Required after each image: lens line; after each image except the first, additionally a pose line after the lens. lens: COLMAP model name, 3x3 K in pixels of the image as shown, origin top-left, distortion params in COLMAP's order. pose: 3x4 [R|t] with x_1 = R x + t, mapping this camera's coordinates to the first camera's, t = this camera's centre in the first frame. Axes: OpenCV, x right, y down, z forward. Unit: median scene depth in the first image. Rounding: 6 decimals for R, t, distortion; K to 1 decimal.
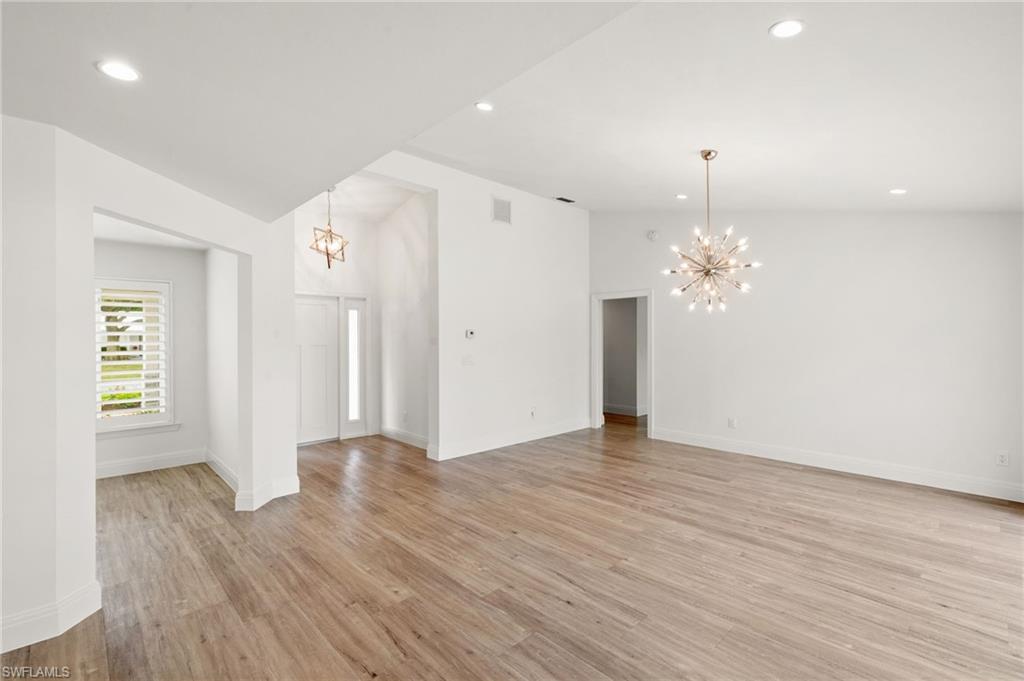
lens RADIAL K [[460.0, 0, 509.2], [0, 460.0, 344.0], [0, 0, 1]] dist [0.003781, 0.001368]
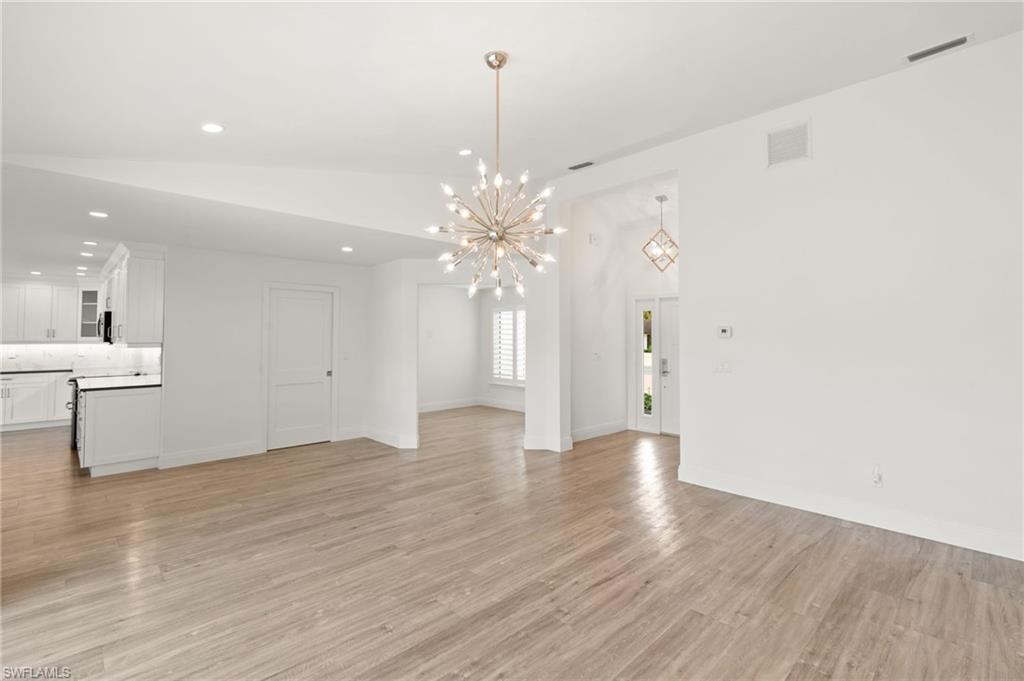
lens RADIAL K [[460.0, 0, 510.4], [0, 460.0, 331.9], [0, 0, 1]] dist [0.003781, 0.001368]
pose [[0.013462, -0.010148, -0.999858, 1.203223], [-0.013916, 0.999850, -0.010335, -0.018565], [0.999813, 0.014053, 0.013319, 1.131148]]
